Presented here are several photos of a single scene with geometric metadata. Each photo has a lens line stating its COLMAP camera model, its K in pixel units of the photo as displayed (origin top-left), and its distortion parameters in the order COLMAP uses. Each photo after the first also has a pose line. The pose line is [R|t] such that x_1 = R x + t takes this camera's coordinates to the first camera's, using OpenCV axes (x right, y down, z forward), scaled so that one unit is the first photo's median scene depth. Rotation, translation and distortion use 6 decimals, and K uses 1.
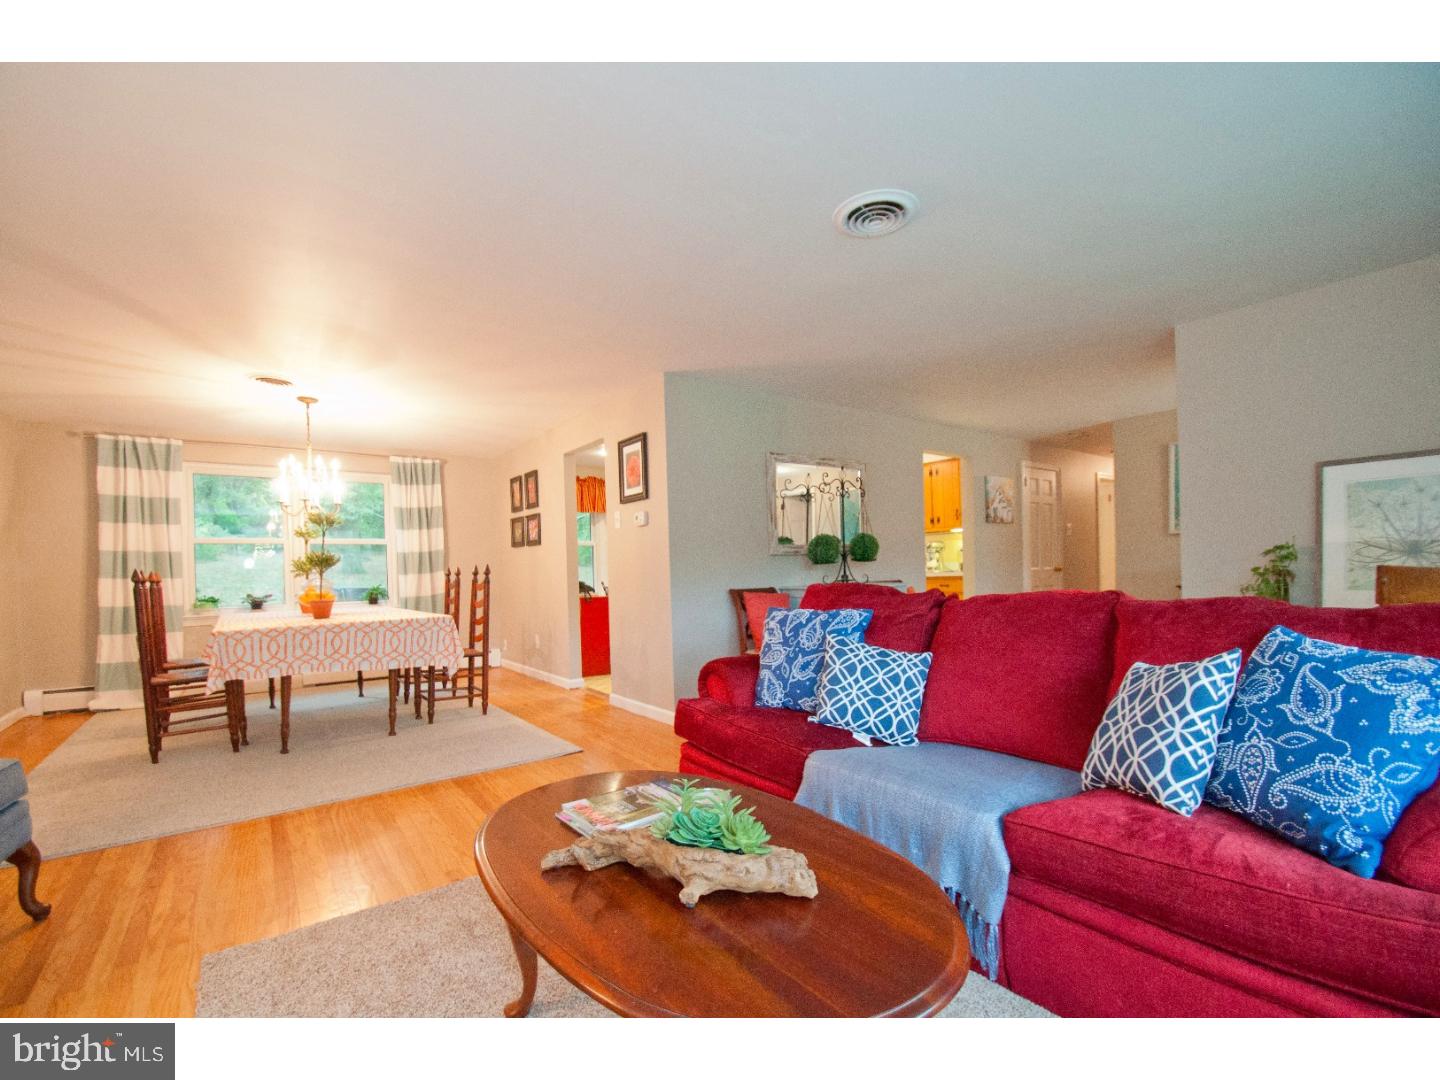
lens RADIAL K [[638.3, 0, 726.3], [0, 638.3, 579.0], [0, 0, 1]] dist [-0.001724, -0.000393]
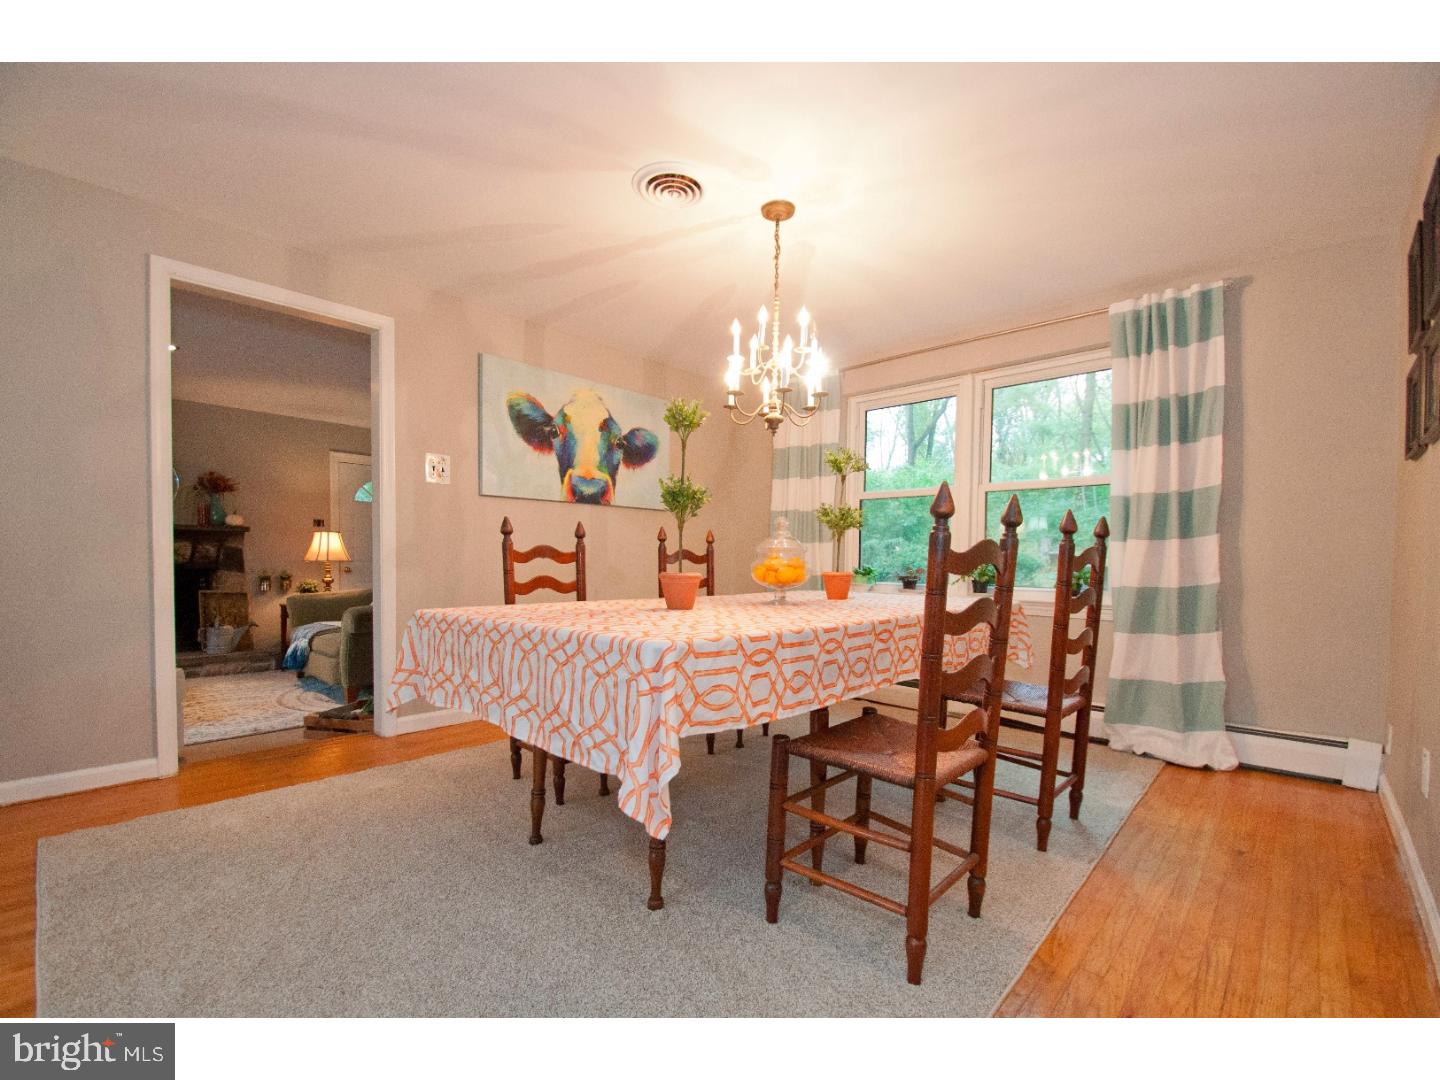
lens RADIAL K [[638.3, 0, 726.3], [0, 638.3, 579.0], [0, 0, 1]] dist [-0.001724, -0.000393]
pose [[0.206103, 0.057746, -0.976825, -0.083322], [-0.024632, 0.998247, 0.053815, 0.003100], [0.978220, 0.012969, 0.207164, 0.591005]]
